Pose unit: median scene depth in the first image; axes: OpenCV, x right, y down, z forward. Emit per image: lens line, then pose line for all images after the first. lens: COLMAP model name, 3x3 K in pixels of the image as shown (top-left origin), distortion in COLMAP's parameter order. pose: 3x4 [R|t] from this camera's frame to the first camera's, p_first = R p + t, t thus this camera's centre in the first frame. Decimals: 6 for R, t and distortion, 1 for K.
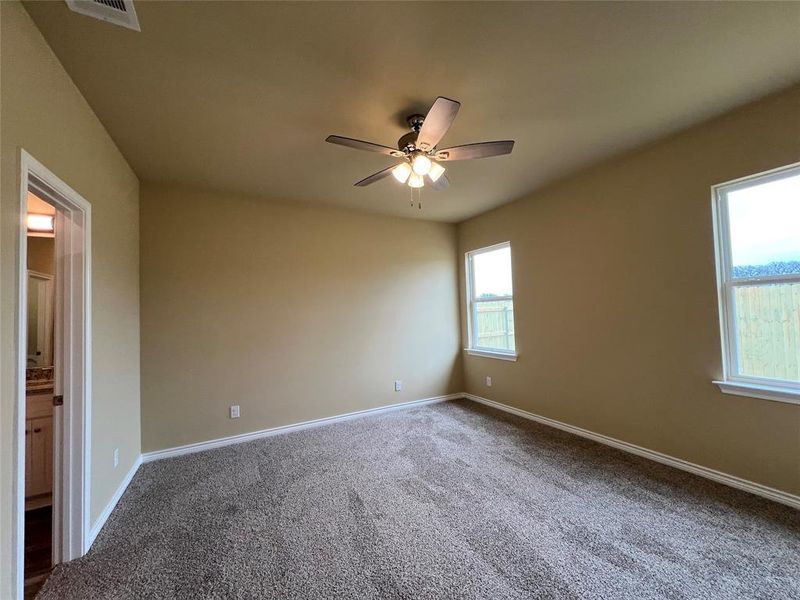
lens RADIAL K [[317.6, 0, 402.5], [0, 317.6, 301.8], [0, 0, 1]] dist [0.003466, -0.000202]
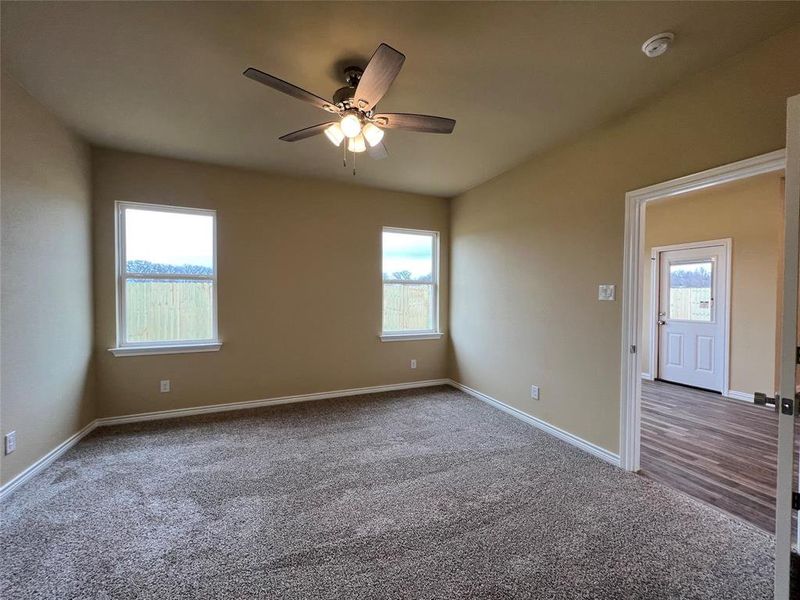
lens RADIAL K [[317.6, 0, 404.2], [0, 317.6, 300.2], [0, 0, 1]] dist [0.003466, -0.000202]
pose [[0.086498, 0.021156, 0.996027, -0.522589], [-0.044029, 0.998879, -0.017393, 0.048009], [-0.995279, -0.042349, 0.087332, 0.476572]]
